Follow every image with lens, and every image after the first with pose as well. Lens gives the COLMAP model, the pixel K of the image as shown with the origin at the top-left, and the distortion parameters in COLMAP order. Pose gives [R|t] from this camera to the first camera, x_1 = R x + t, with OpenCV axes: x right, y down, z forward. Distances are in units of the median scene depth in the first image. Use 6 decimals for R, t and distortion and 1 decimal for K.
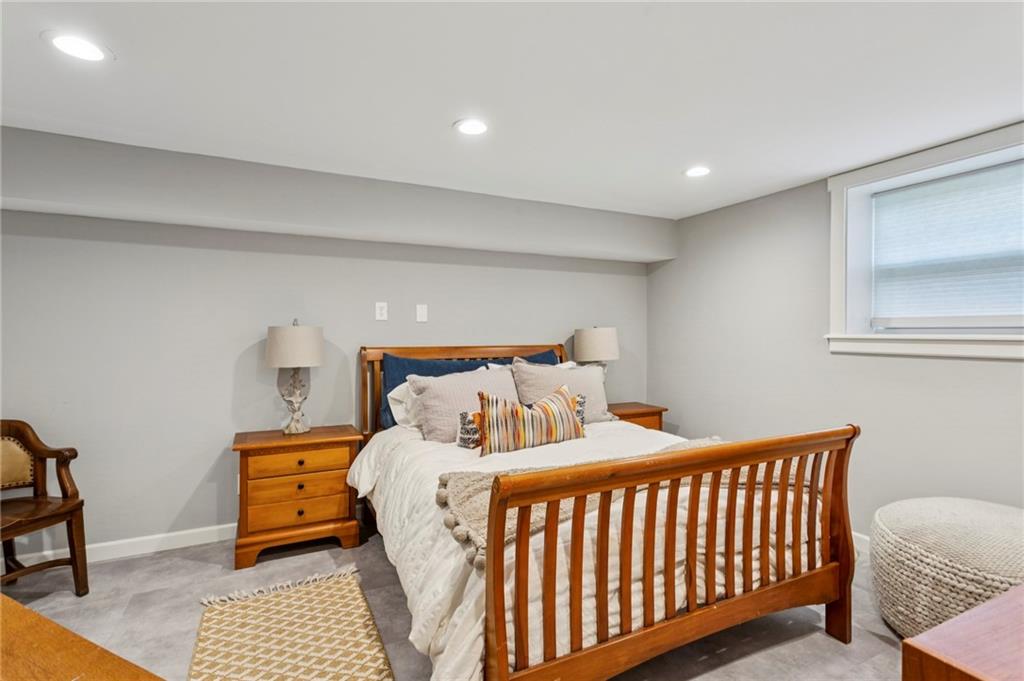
lens RADIAL K [[488.5, 0, 508.7], [0, 488.5, 339.1], [0, 0, 1]] dist [-0.001754, -0.000324]
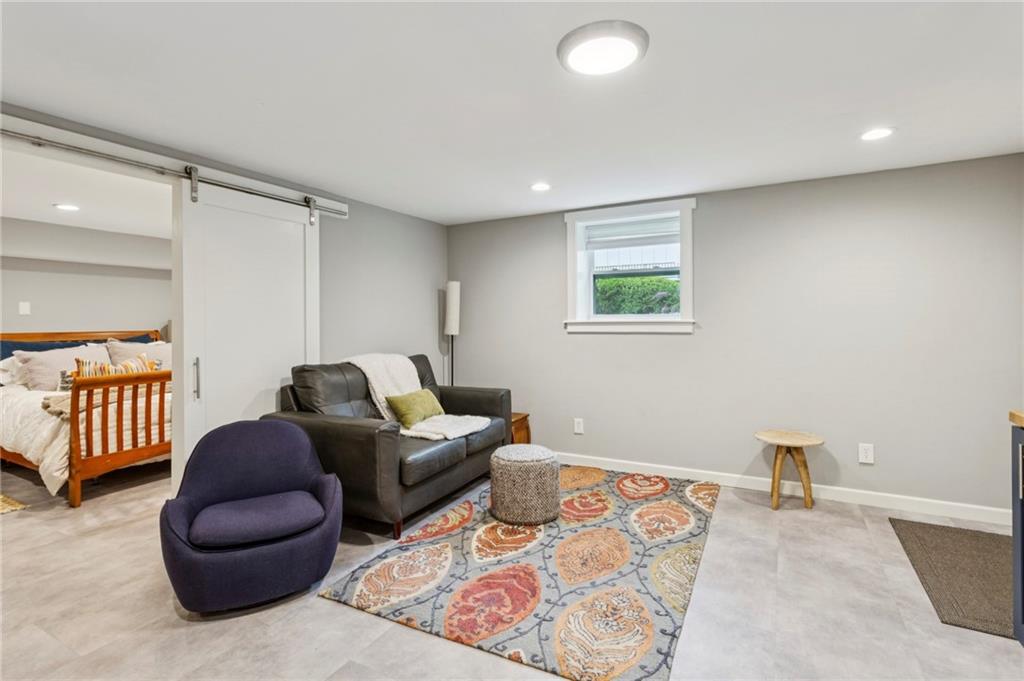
lens RADIAL K [[499.4, 0, 512.3], [0, 499.4, 325.2], [0, 0, 1]] dist [0.003035, 0.000786]
pose [[0.816458, -0.004753, 0.577386, 0.169454], [0.009582, 0.999940, -0.005319, 0.019988], [-0.577326, 0.009876, 0.816454, -1.254098]]
